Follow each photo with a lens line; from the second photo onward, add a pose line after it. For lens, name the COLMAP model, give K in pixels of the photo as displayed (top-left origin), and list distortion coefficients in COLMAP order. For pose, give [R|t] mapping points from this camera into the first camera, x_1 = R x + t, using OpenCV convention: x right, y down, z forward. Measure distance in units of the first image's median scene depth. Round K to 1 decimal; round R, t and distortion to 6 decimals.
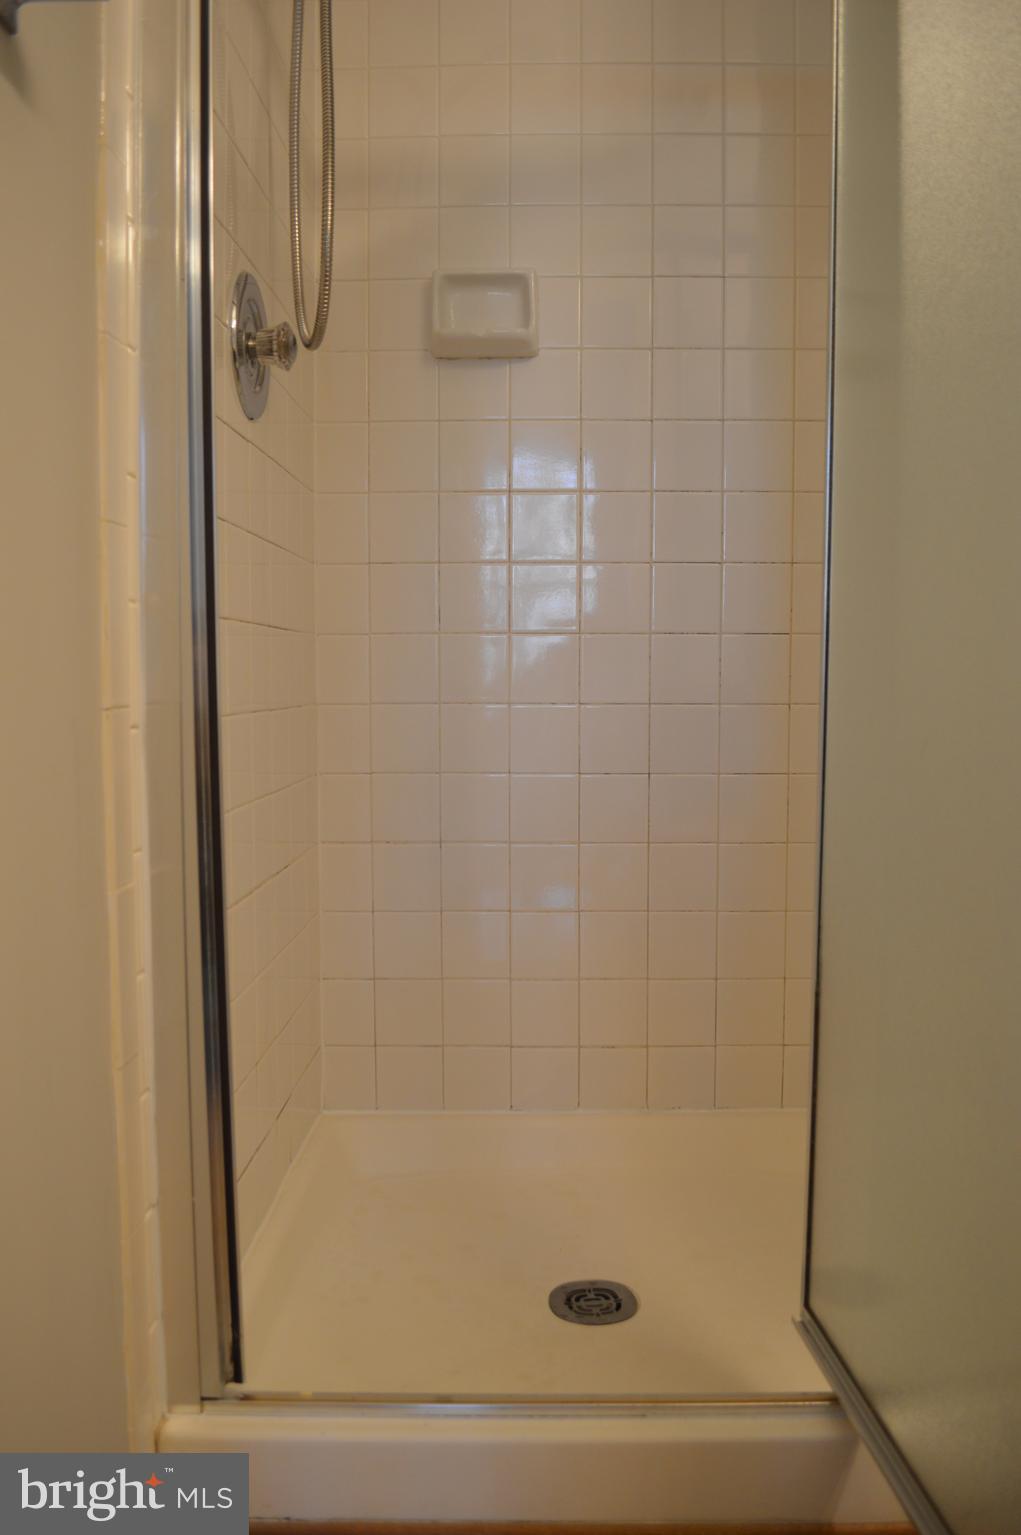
lens RADIAL K [[1233.3, 0, 512.5], [0, 1233.3, 773.1], [0, 0, 1]] dist [-0.088158, 0.014024]
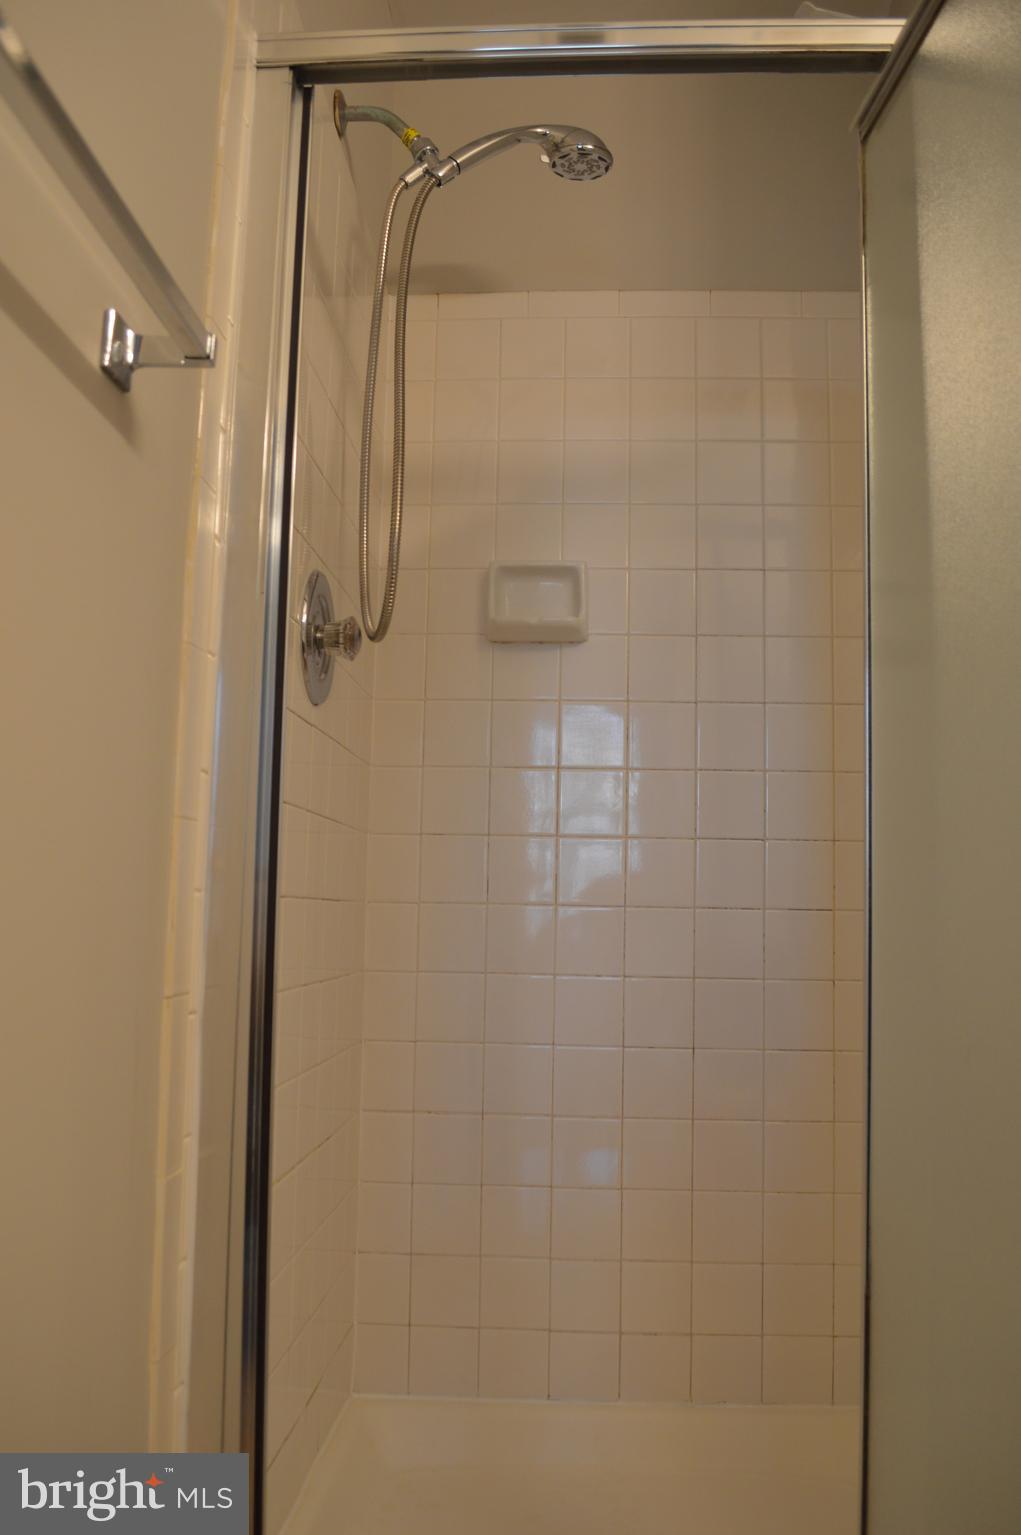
lens RADIAL K [[1233.3, 0, 514.4], [0, 1233.3, 768.5], [0, 0, 1]] dist [-0.088158, 0.014024]
pose [[0.999300, 0.016833, -0.033419, -0.004770], [-0.023028, 0.980599, -0.194668, -0.026094], [0.029494, 0.195301, 0.980300, -0.021729]]
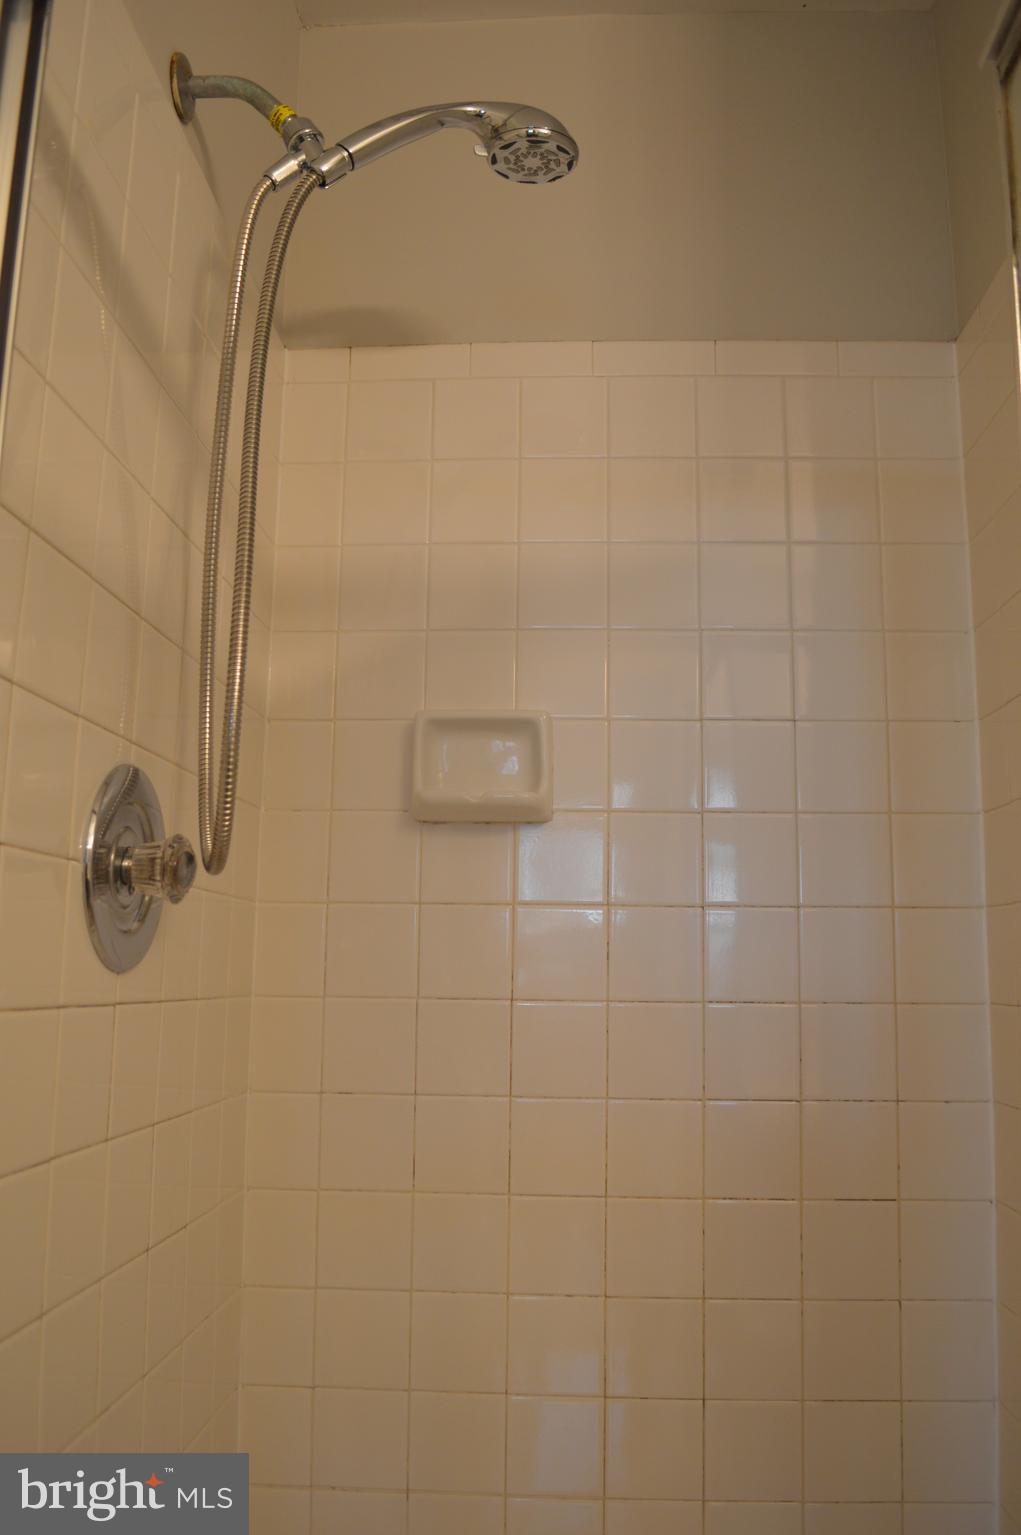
lens RADIAL K [[1233.3, 0, 519.0], [0, 1233.3, 770.9], [0, 0, 1]] dist [-0.088158, 0.014024]
pose [[0.999663, 0.009161, -0.024305, 0.019001], [-0.014758, 0.970357, -0.241224, -0.187872], [0.021375, 0.241501, 0.970165, 0.249047]]
